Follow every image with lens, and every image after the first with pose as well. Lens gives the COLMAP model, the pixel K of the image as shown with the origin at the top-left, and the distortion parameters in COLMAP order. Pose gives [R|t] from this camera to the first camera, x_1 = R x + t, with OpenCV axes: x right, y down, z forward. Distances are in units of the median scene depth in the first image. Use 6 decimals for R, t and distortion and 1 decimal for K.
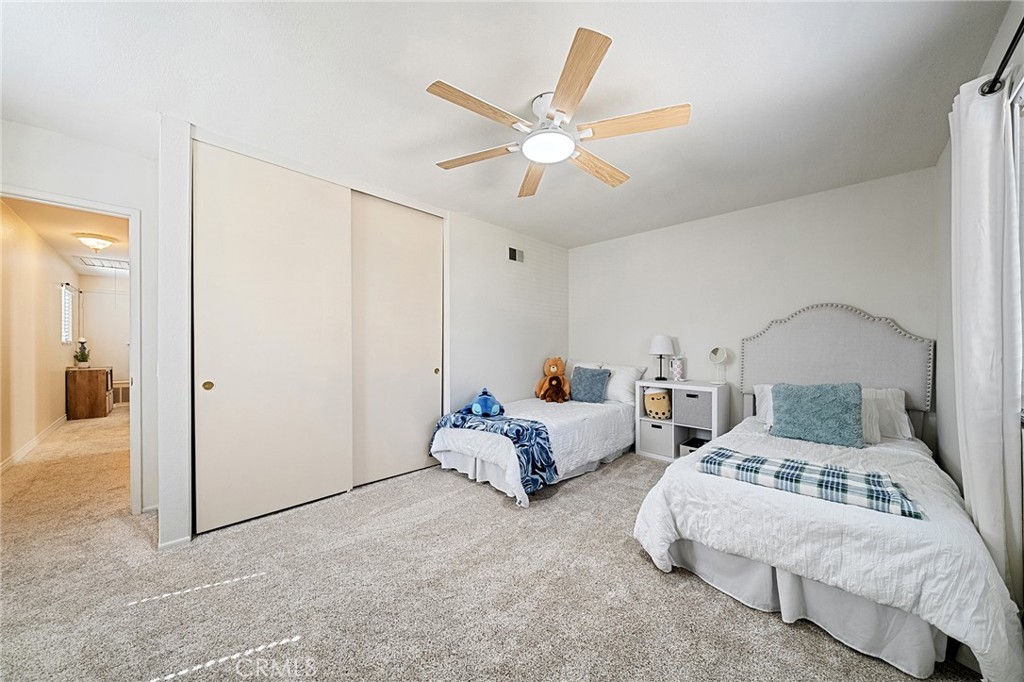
lens RADIAL K [[349.6, 0, 509.2], [0, 349.6, 348.0], [0, 0, 1]] dist [0.002058, 0.000107]
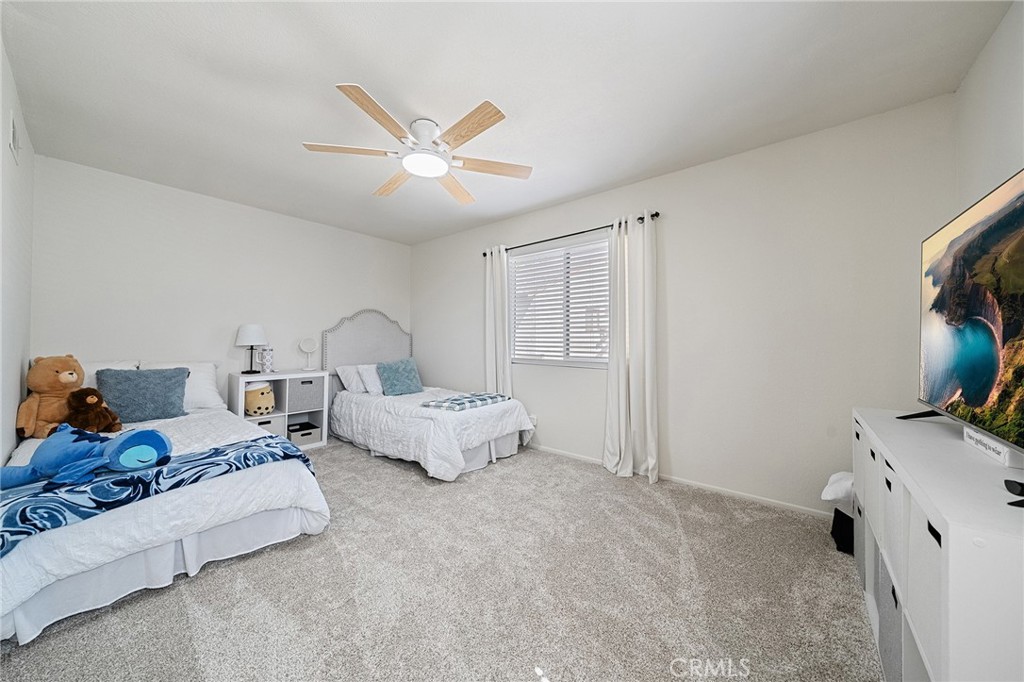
lens RADIAL K [[349.6, 0, 508.7], [0, 349.6, 336.7], [0, 0, 1]] dist [0.002058, 0.000107]
pose [[-0.091327, 0.007815, 0.995790, -0.600821], [0.000755, 0.999969, -0.007779, 0.004609], [-0.995821, 0.000042, -0.091330, 0.473863]]
